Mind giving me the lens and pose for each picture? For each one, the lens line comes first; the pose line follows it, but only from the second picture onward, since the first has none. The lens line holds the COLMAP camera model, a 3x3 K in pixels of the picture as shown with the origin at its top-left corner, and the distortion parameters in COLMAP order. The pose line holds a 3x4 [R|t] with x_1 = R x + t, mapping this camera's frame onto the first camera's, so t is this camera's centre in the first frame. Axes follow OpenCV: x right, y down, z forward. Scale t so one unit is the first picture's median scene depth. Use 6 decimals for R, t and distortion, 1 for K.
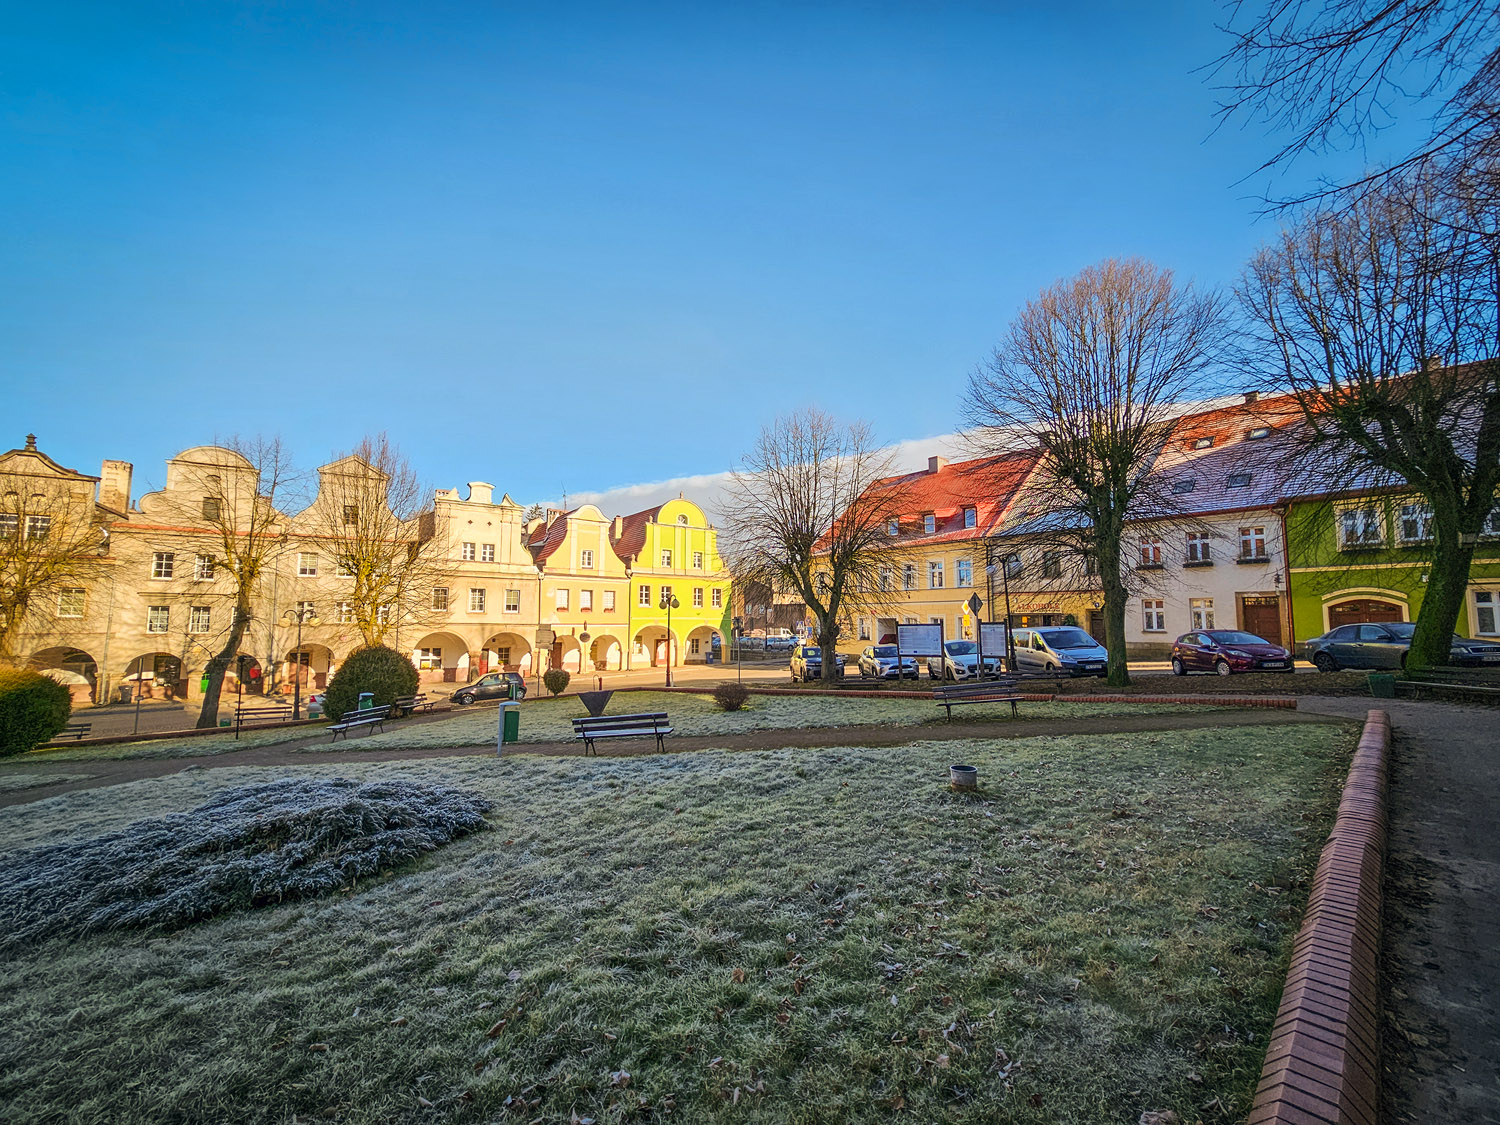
lens RADIAL K [[613.4, 0, 750.0], [0, 613.4, 562.5], [0, 0, 1]] dist [-0.000799, 0.000153]
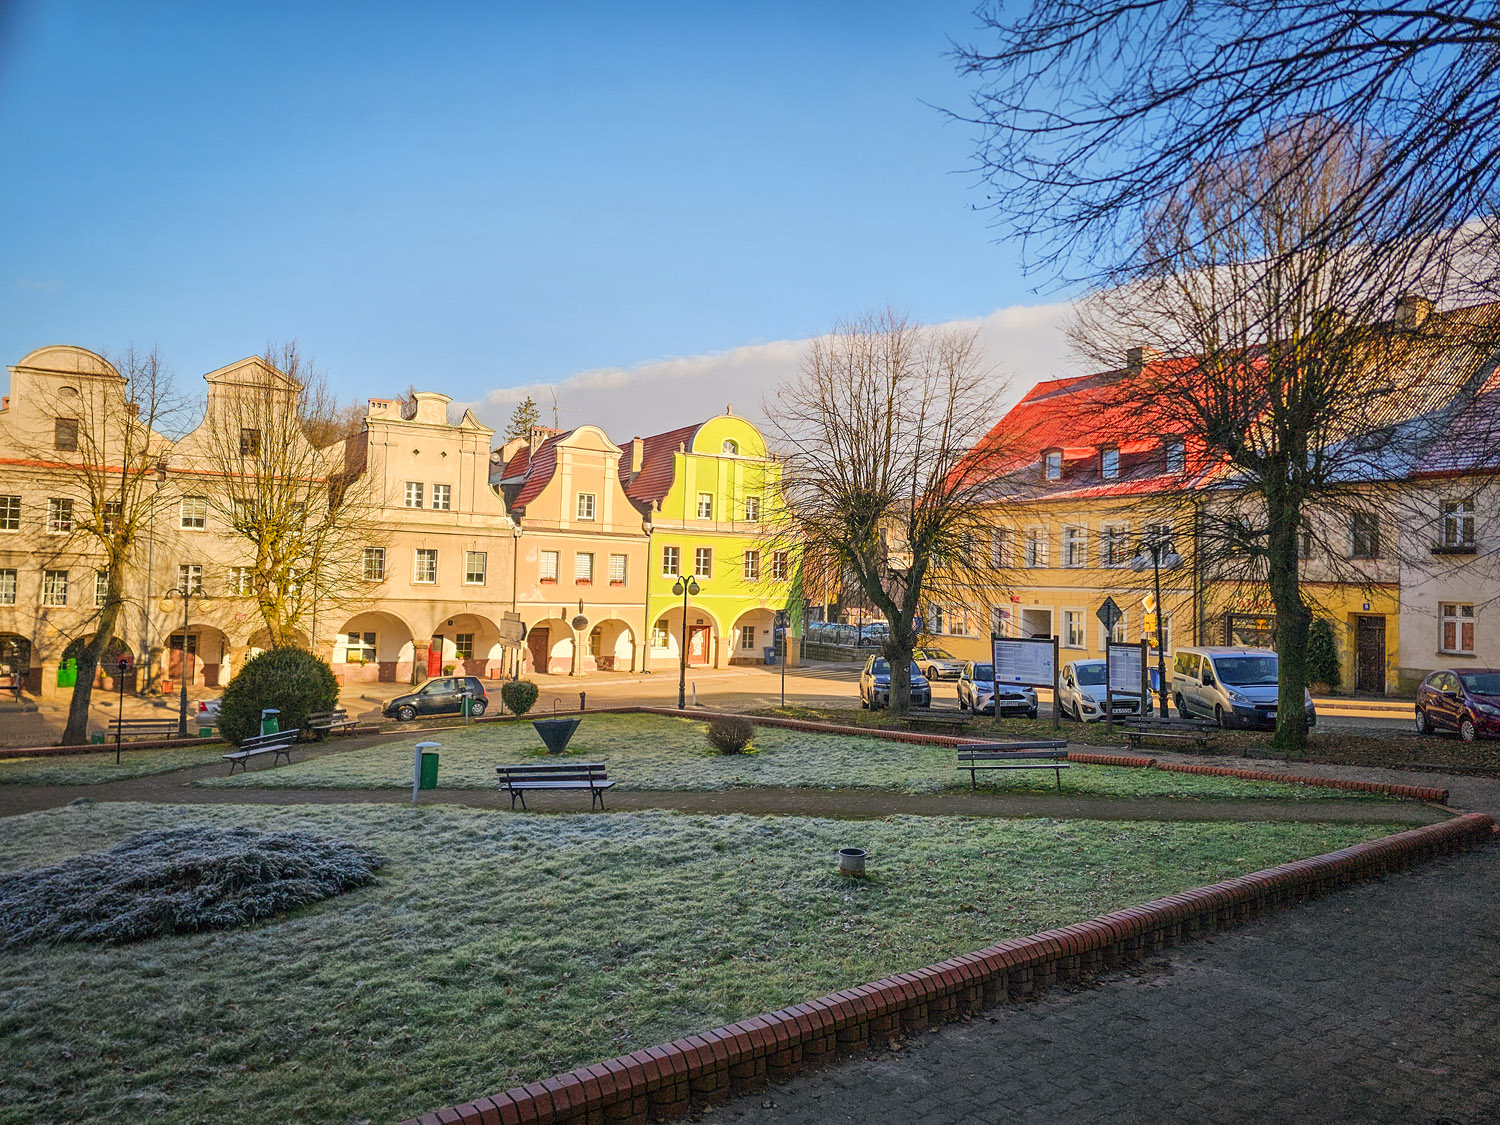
lens RADIAL K [[998.5, 0, 754.3], [0, 998.5, 540.4], [0, 0, 1]] dist [0.077631, -0.075498]
pose [[0.993070, 0.024738, -0.114890, 0.097426], [-0.018892, 0.998484, 0.051697, -0.061748], [0.115995, -0.049168, 0.992032, -0.149218]]
